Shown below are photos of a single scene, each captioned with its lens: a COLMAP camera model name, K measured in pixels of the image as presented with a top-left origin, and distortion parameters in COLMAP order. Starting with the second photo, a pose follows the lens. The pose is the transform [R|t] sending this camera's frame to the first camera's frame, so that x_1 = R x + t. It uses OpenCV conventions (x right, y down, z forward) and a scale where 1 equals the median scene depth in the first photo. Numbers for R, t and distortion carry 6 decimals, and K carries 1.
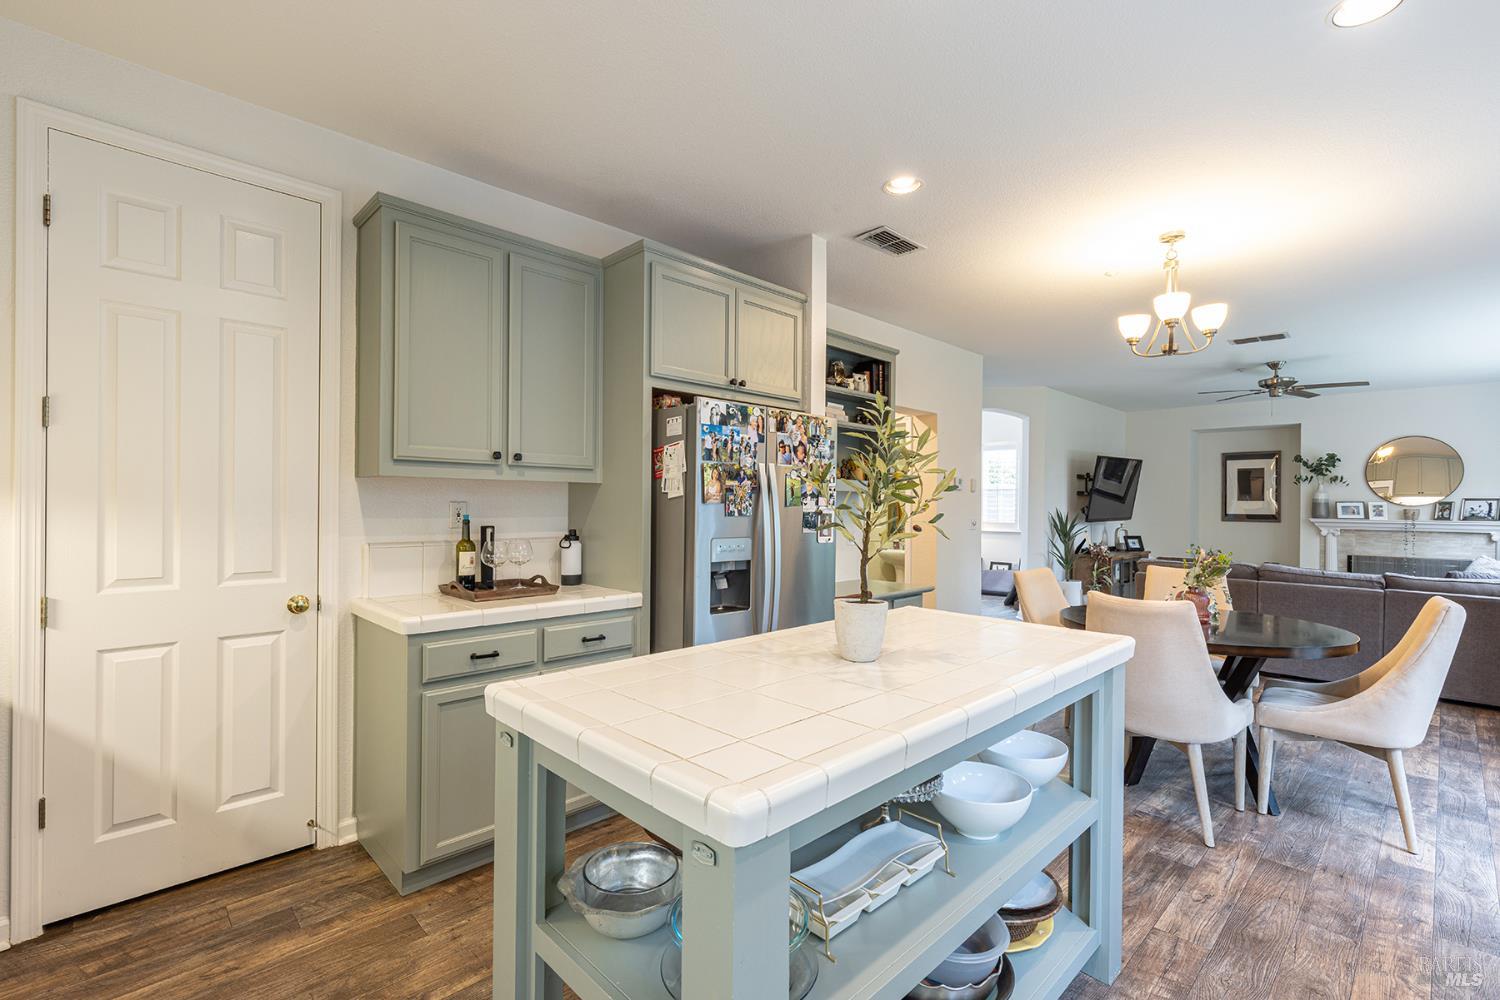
lens RADIAL K [[668.7, 0, 776.5], [0, 668.7, 505.7], [0, 0, 1]] dist [0.023255, -0.000182]
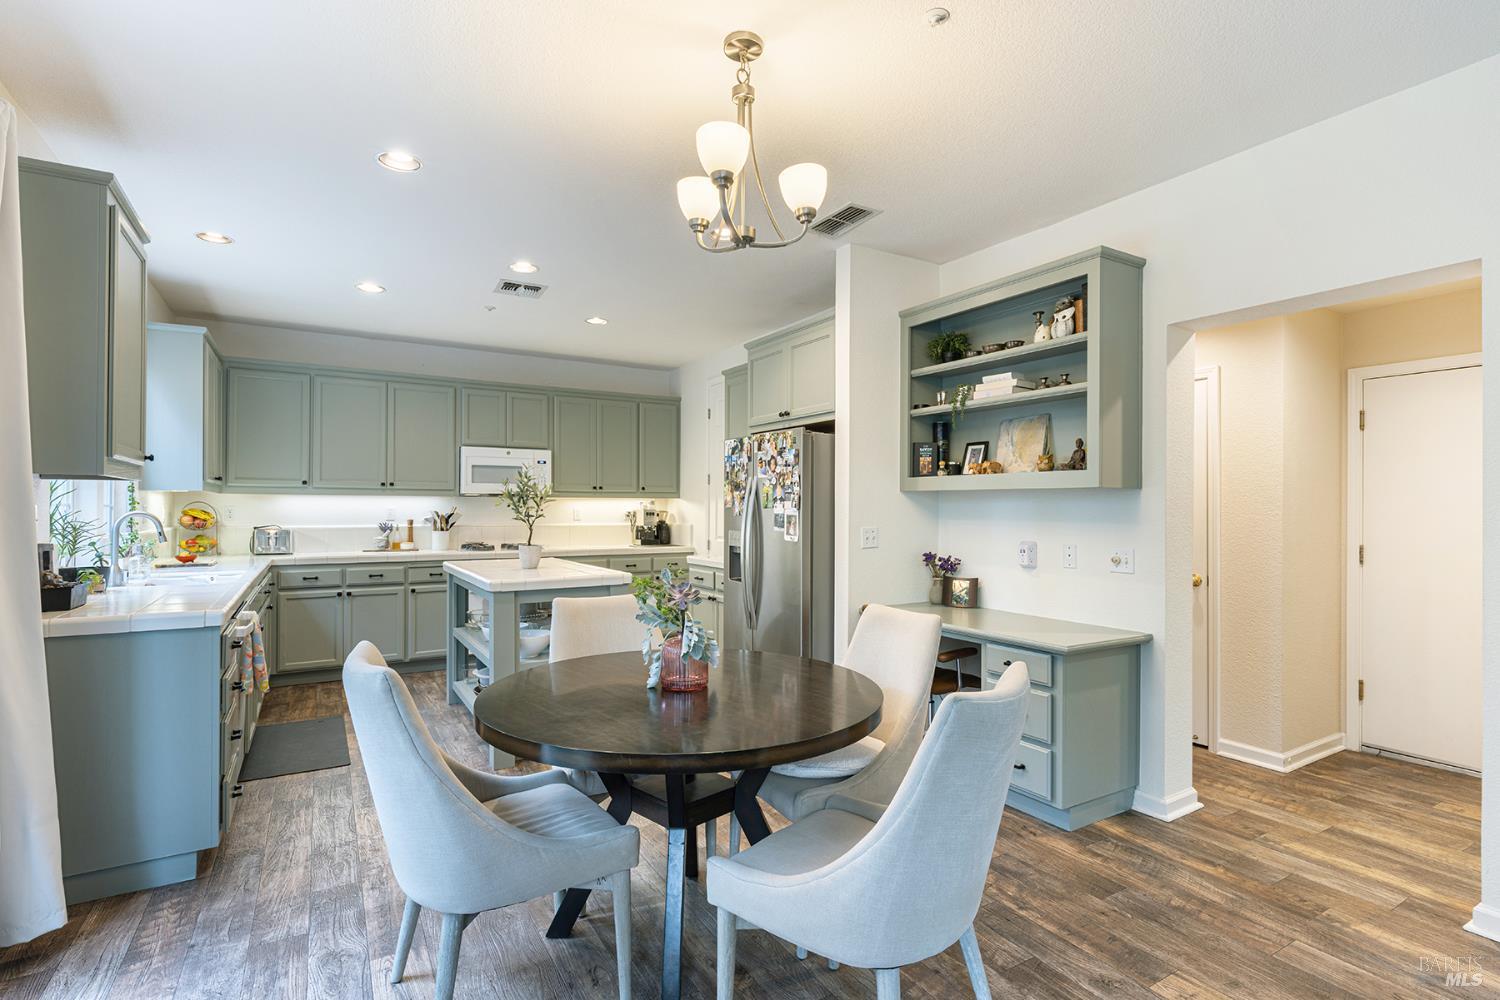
lens RADIAL K [[726.4, 0, 750.0], [0, 726.4, 500.0], [0, 0, 1]] dist [-0.000598, -0.000385]
pose [[-0.255132, -0.021430, -0.966669, 1.374910], [-0.006582, 0.999770, -0.020426, 0.012809], [0.966884, 0.001151, -0.255214, 1.348532]]
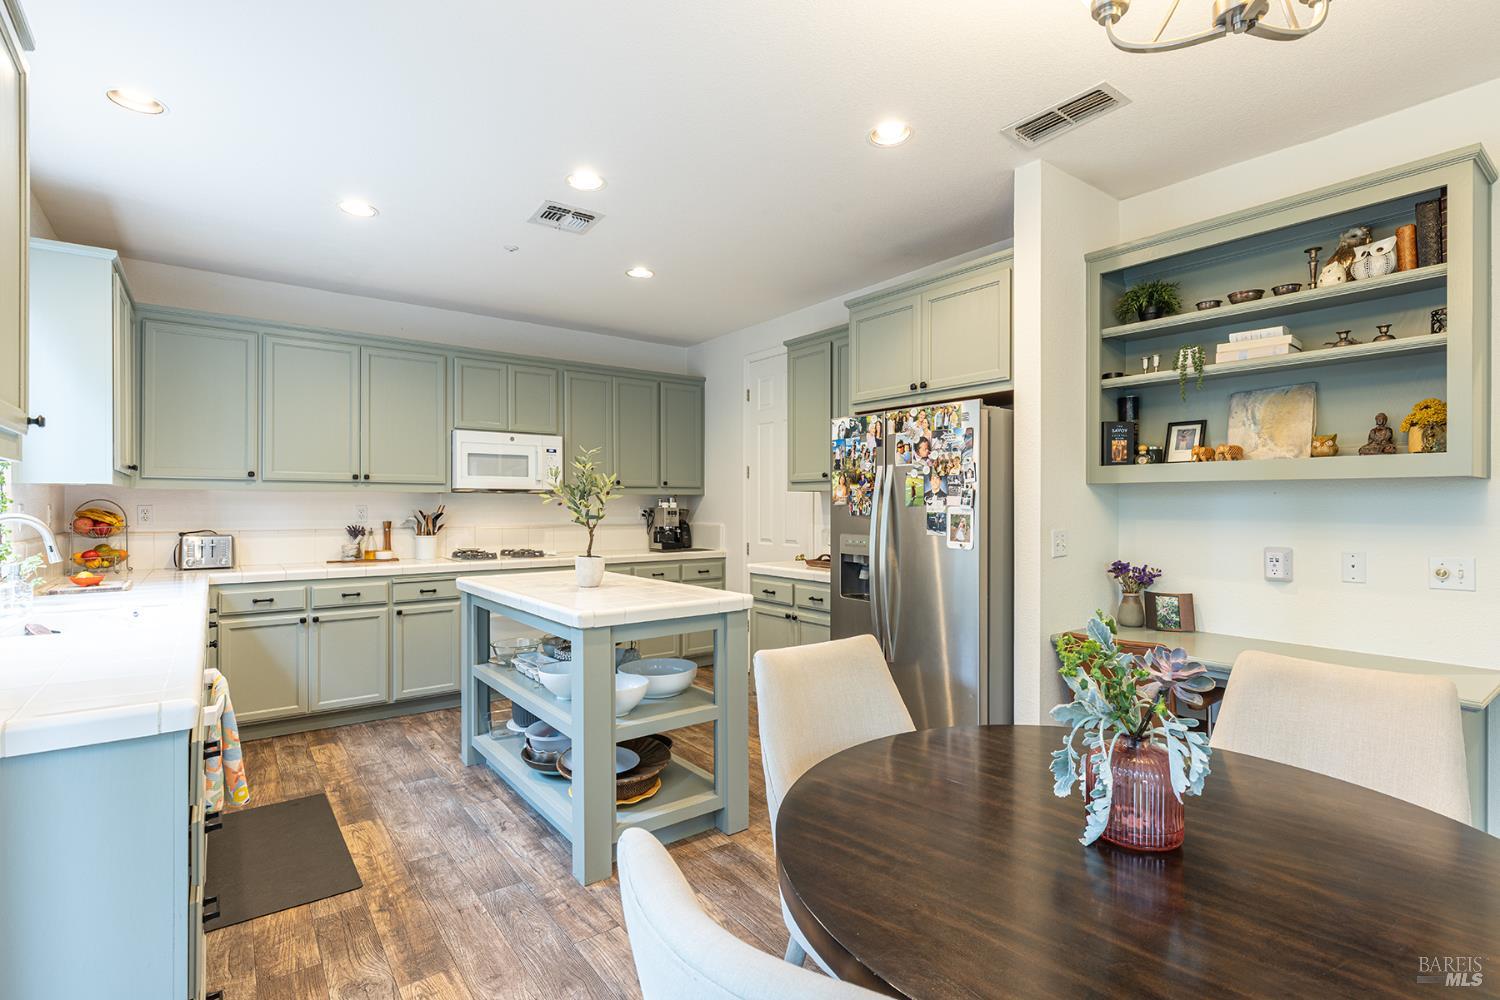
lens RADIAL K [[709.9, 0, 749.4], [0, 709.9, 501.6], [0, 0, 1]] dist [-0.001687, 0.000456]
pose [[-0.148372, -0.015021, -0.988818, 1.095667], [-0.002147, 0.999887, -0.014867, 0.009768], [0.988929, -0.000083, -0.148387, 0.942127]]
